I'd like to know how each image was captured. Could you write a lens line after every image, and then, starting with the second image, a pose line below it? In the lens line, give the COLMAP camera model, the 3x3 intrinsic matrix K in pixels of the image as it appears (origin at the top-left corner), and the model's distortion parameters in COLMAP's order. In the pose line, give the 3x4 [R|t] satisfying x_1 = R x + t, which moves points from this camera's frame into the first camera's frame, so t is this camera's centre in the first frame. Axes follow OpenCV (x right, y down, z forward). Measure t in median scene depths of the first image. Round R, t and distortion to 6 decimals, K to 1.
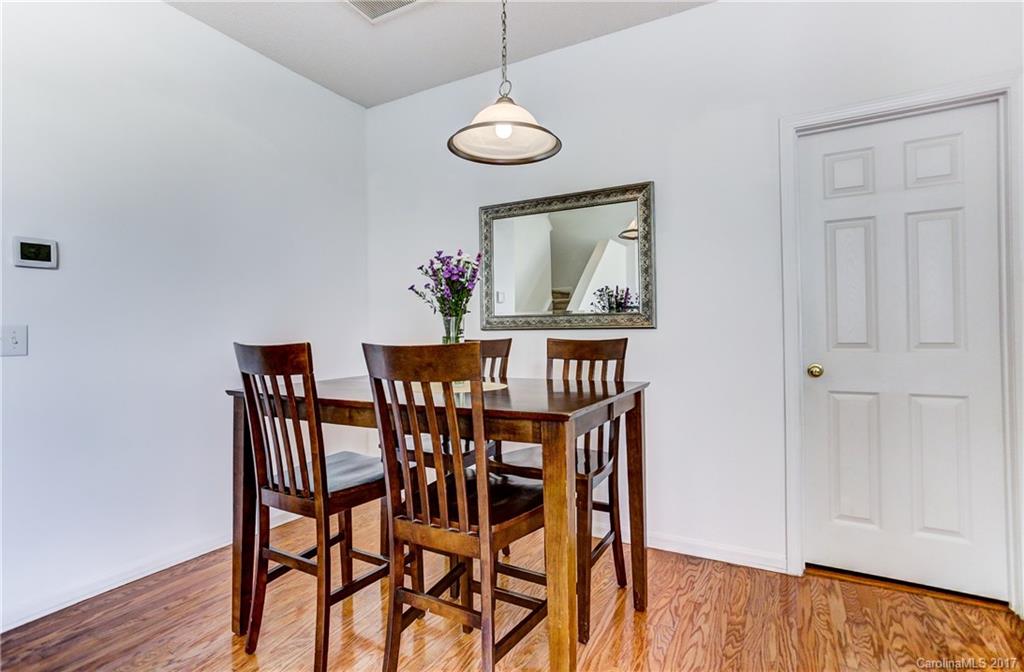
lens RADIAL K [[449.7, 0, 512.0], [0, 449.7, 336.0], [0, 0, 1]] dist [-0.001968, -0.000139]
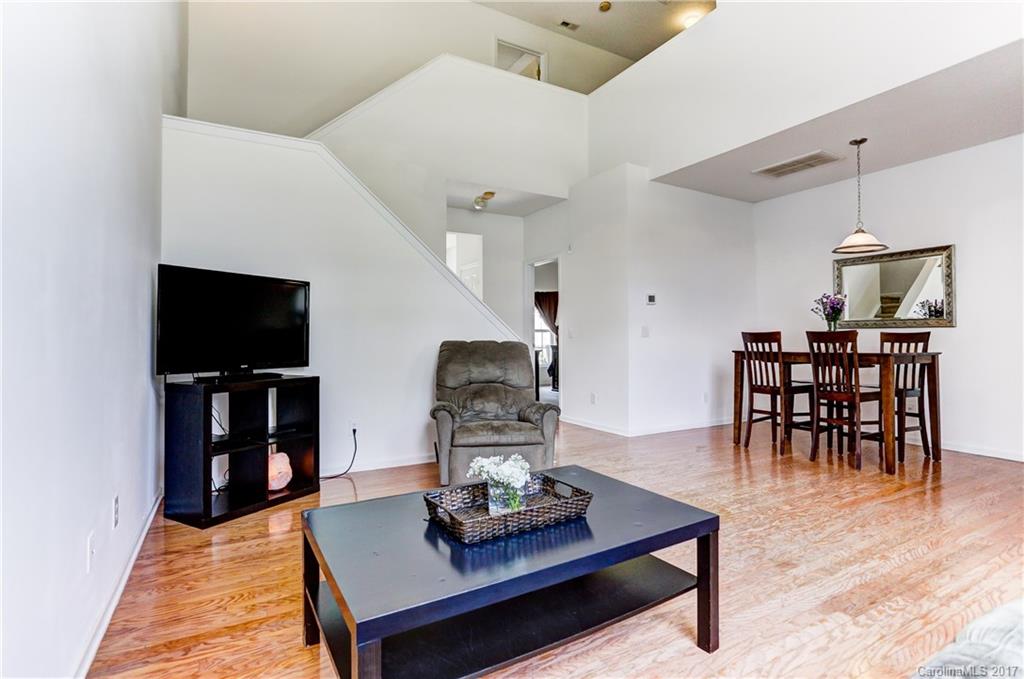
lens RADIAL K [[498.9, 0, 509.1], [0, 498.9, 329.0], [0, 0, 1]] dist [-0.041848, 0.026128]
pose [[0.850471, 0.000813, -0.526021, -0.175613], [-0.013313, 0.999712, -0.019980, 0.057629], [0.525853, 0.023996, 0.850237, -1.711248]]
